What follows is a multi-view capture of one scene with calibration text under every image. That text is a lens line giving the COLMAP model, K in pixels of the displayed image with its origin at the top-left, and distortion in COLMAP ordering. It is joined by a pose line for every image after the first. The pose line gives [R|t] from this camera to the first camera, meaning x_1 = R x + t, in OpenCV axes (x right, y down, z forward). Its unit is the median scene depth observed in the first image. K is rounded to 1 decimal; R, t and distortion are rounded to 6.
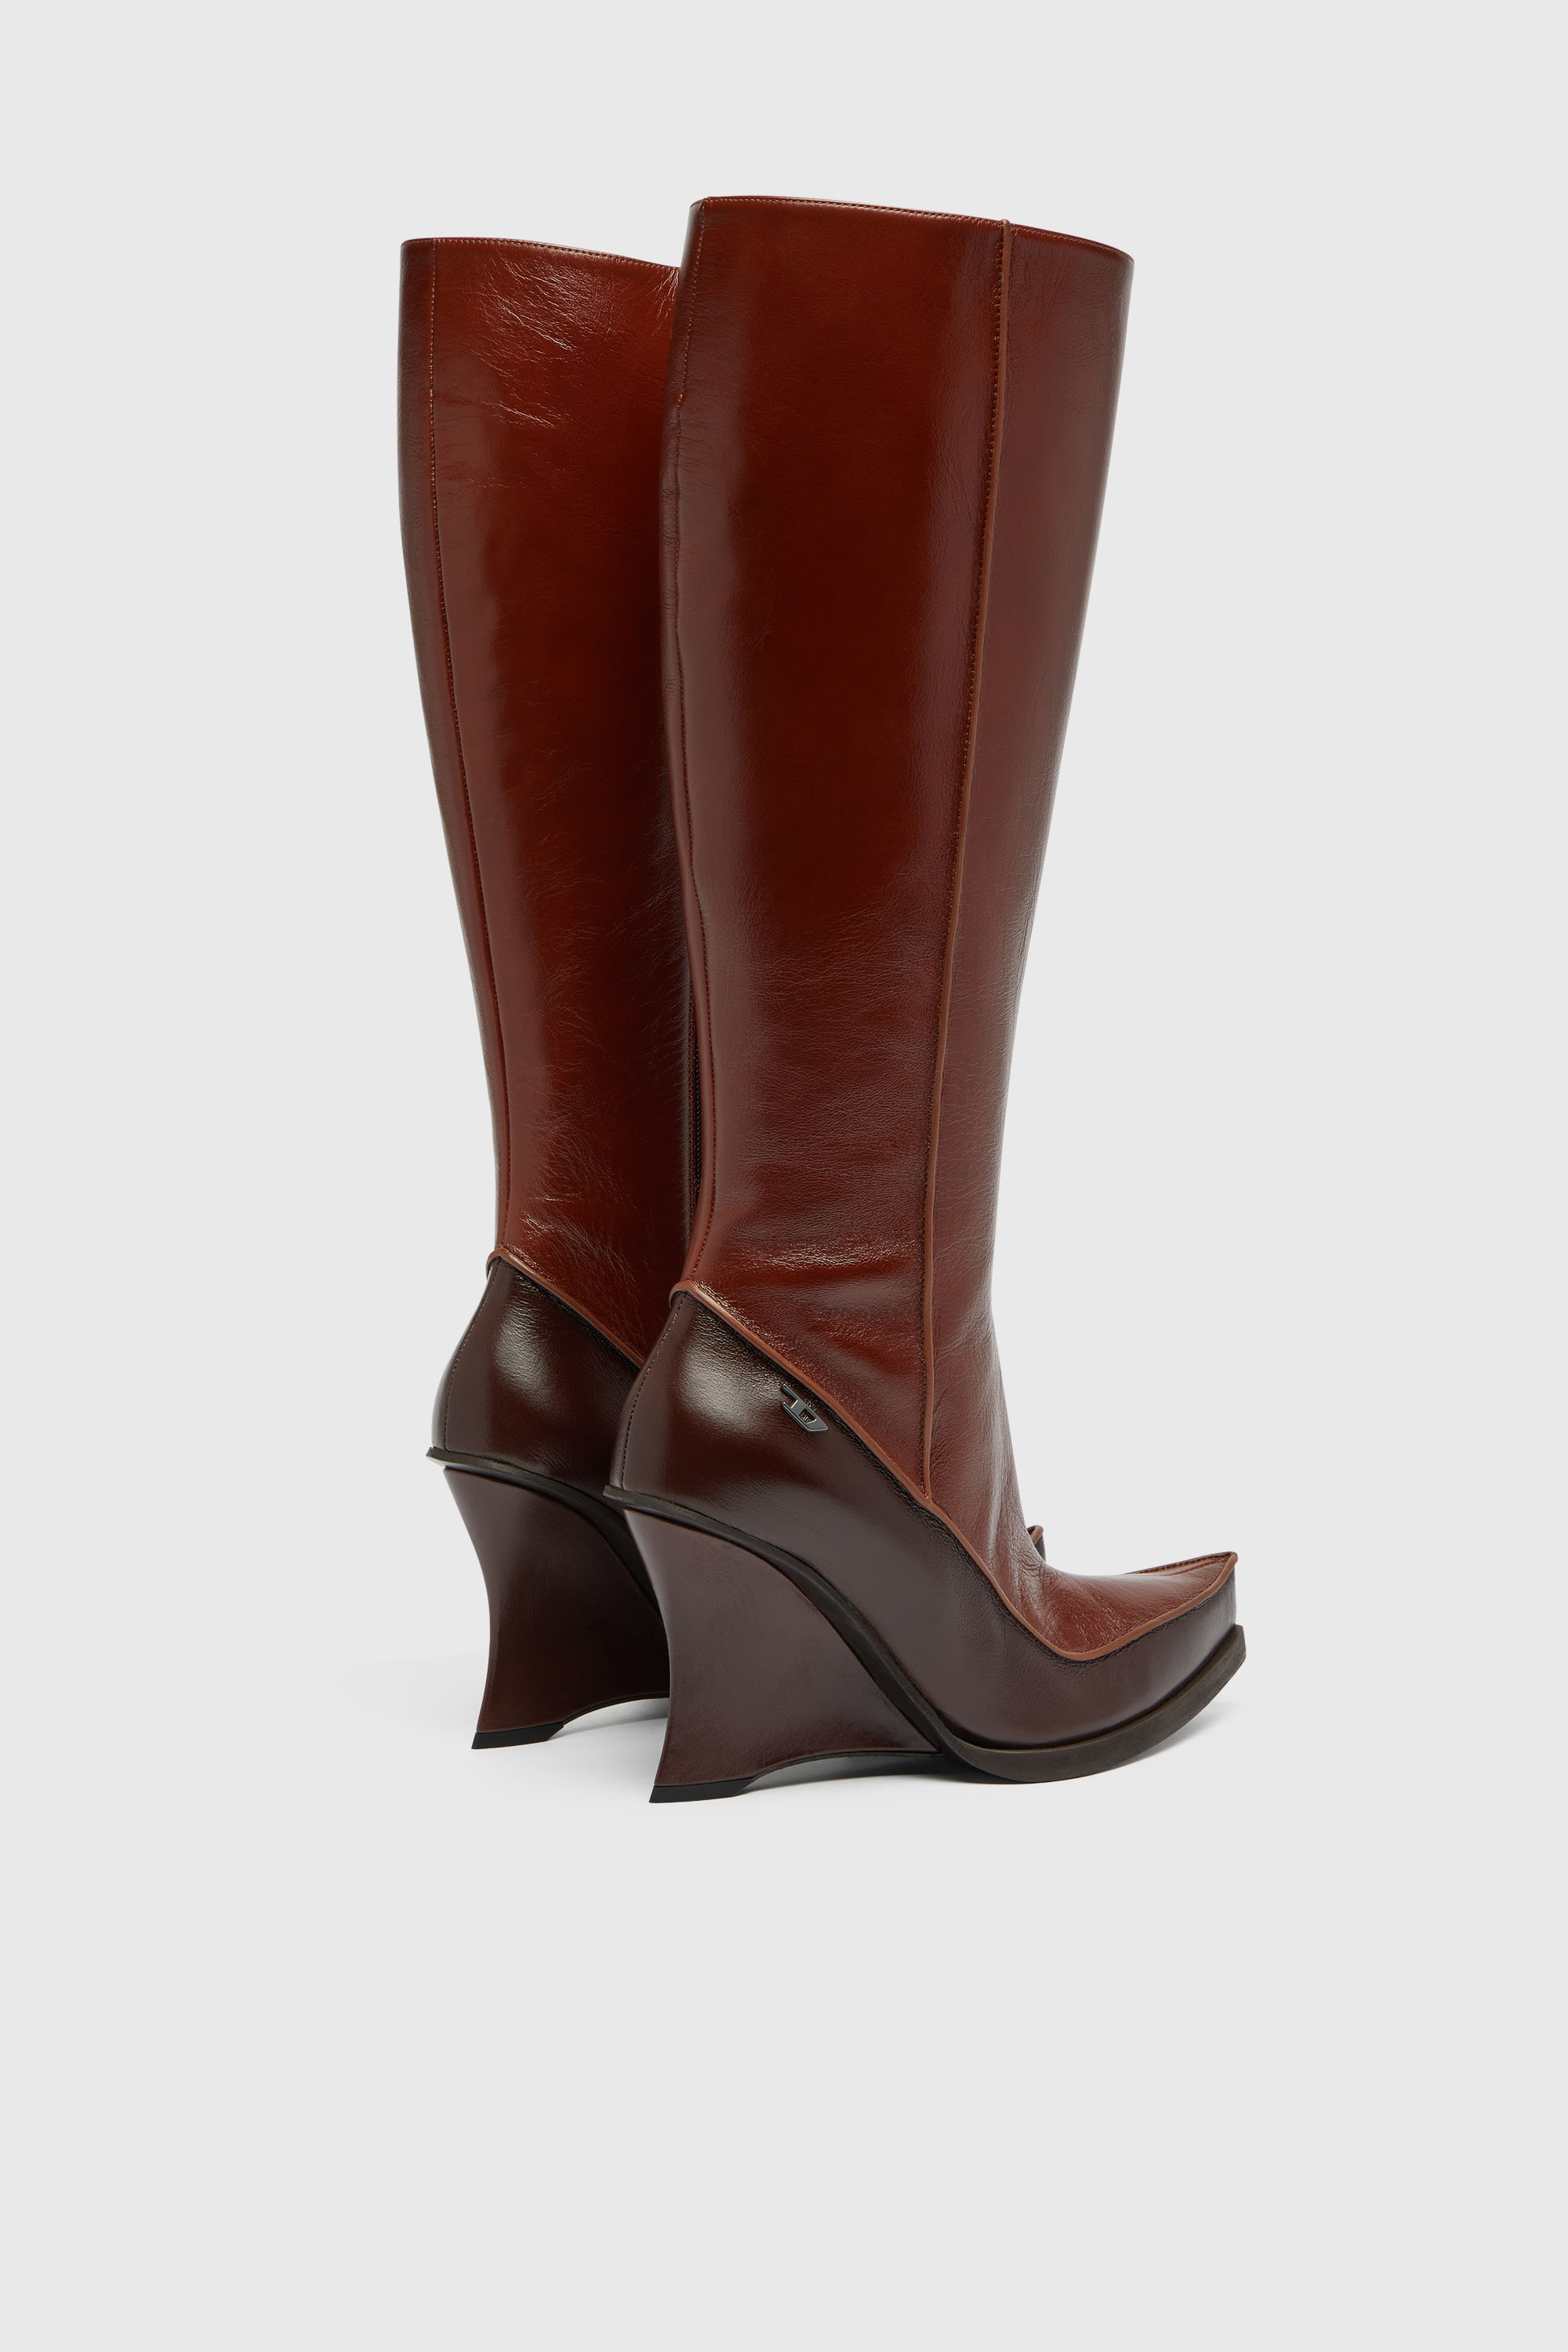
lens RADIAL K [[5018.9, 0, 782.5], [0, 5018.9, 1162.1], [0, 0, 1]] dist [-0.058979, 0.000000]
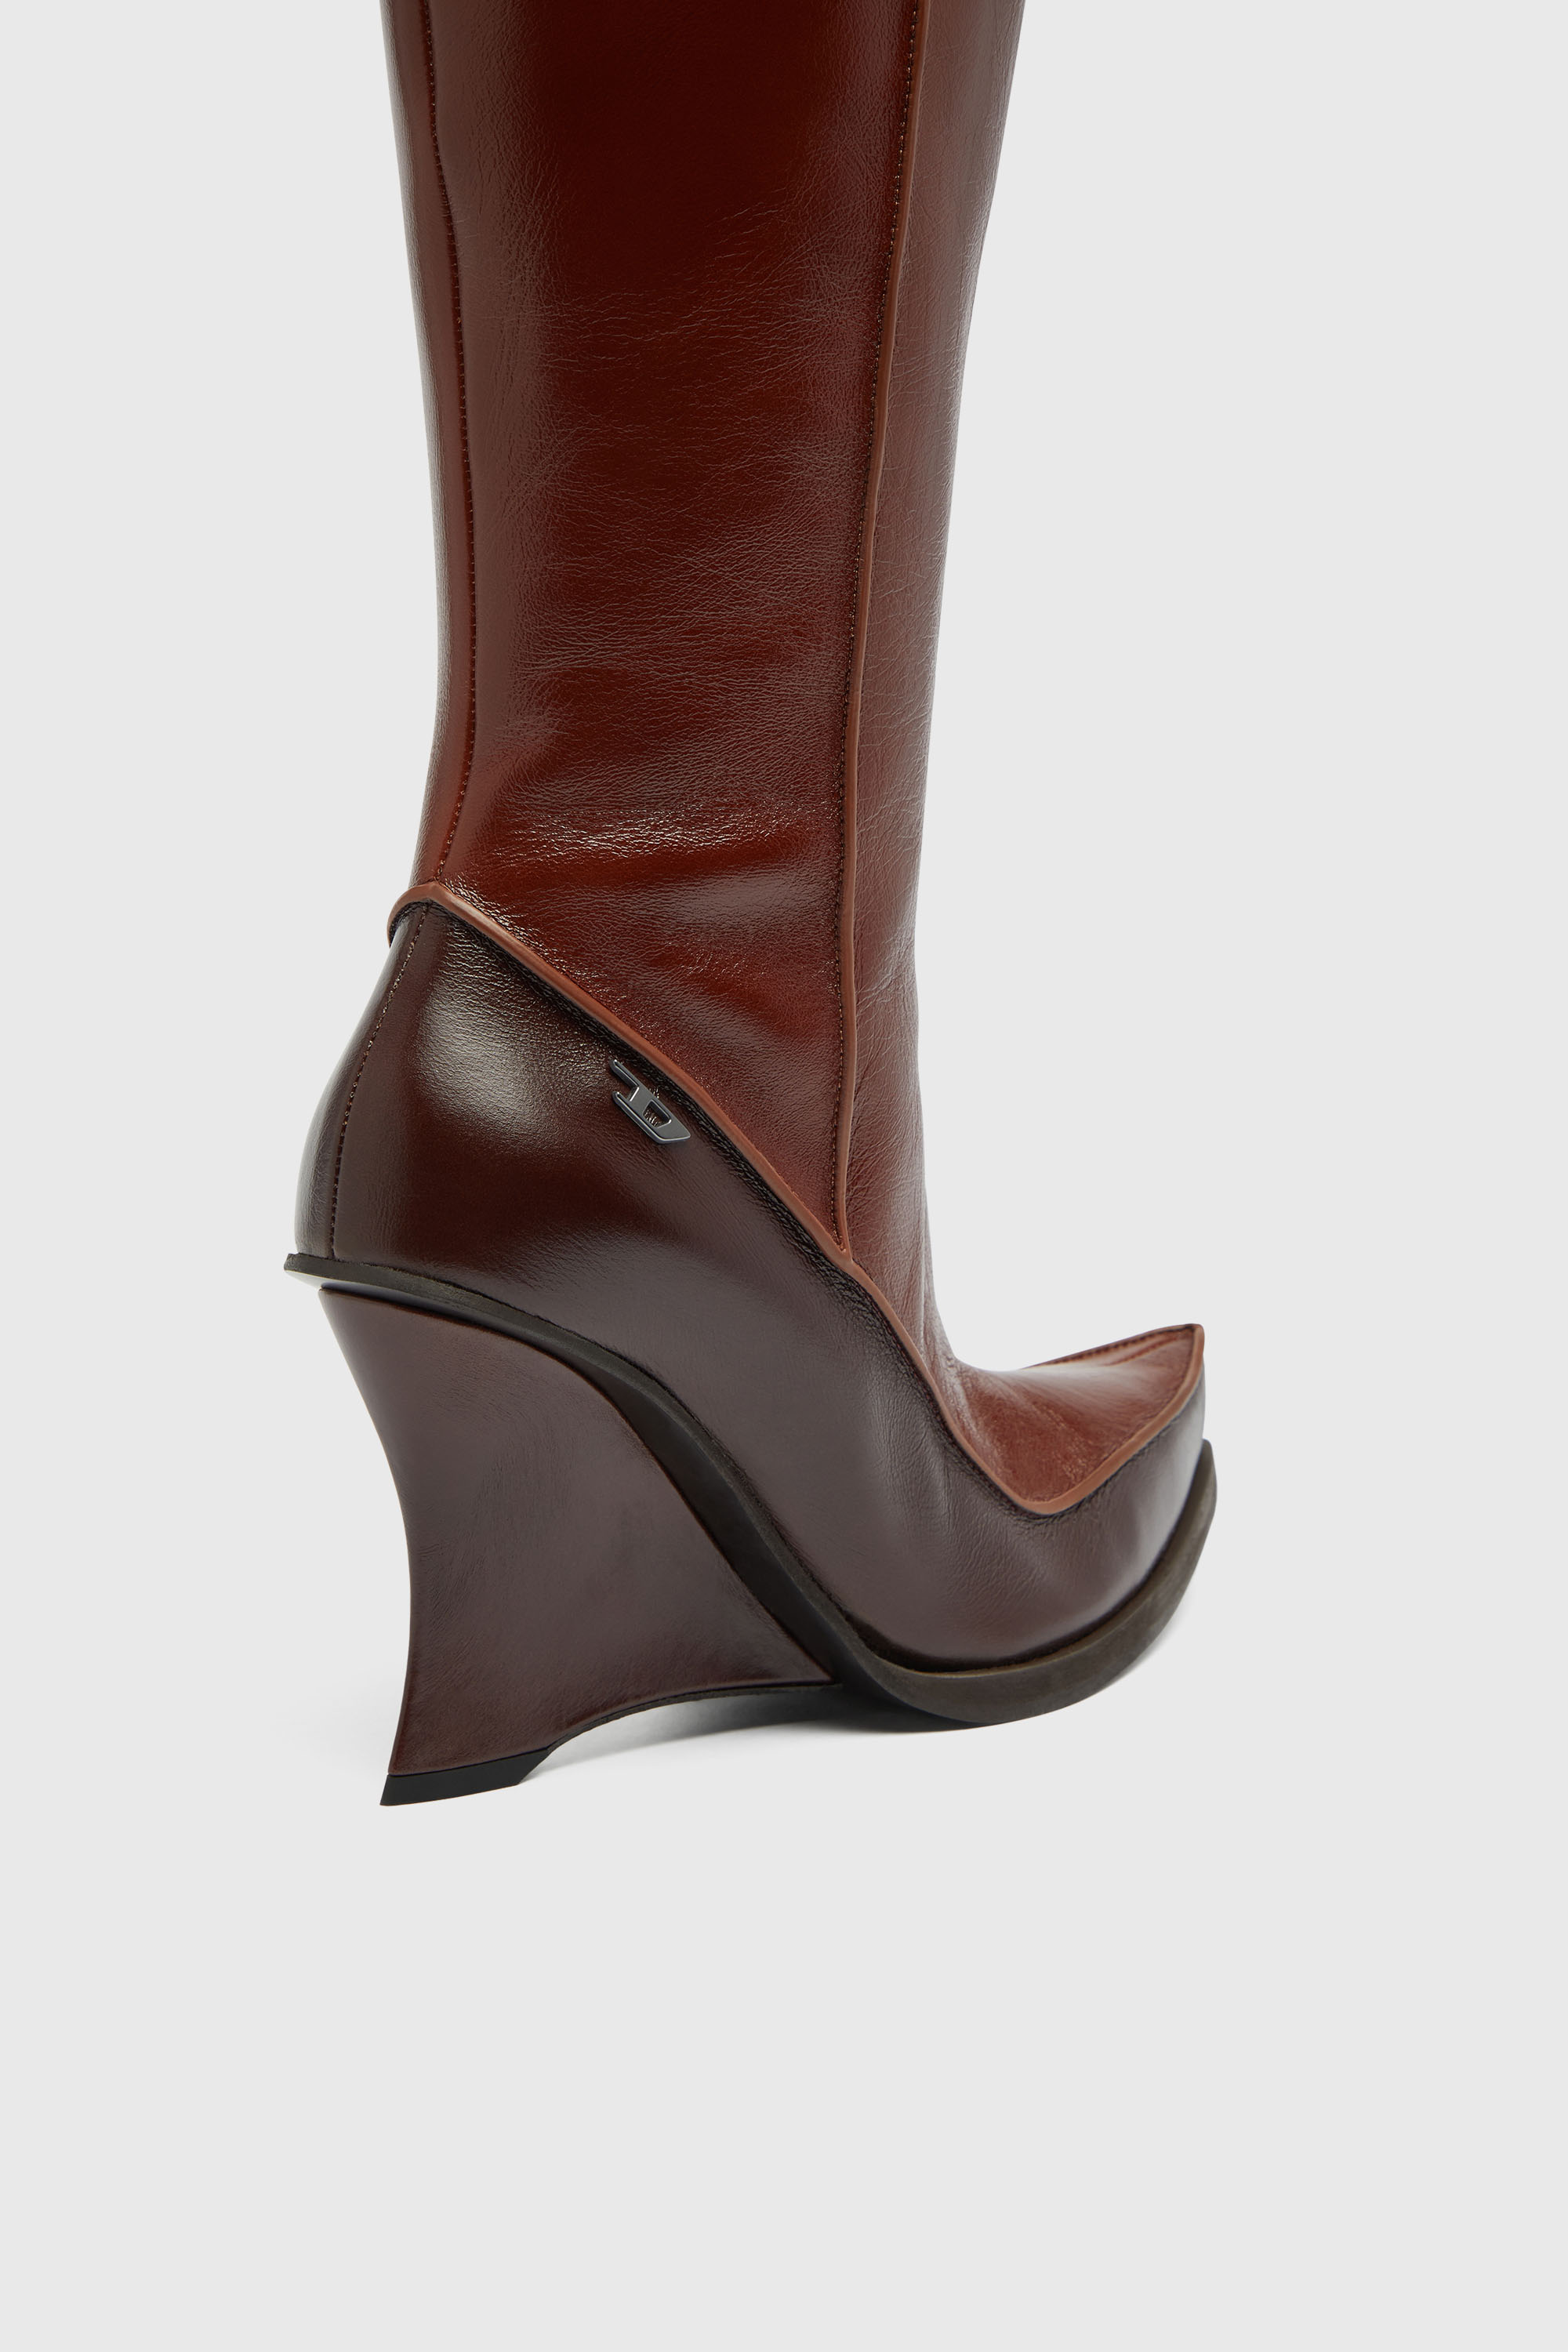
lens RADIAL K [[5018.9, 0, 786.1], [0, 5018.9, 1185.2], [0, 0, 1]] dist [-0.058979, 0.000000]
pose [[0.974432, -0.037076, 0.221601, -0.106108], [0.025780, 0.998227, 0.053653, 0.028357], [-0.223197, -0.046569, 0.973660, 0.442875]]
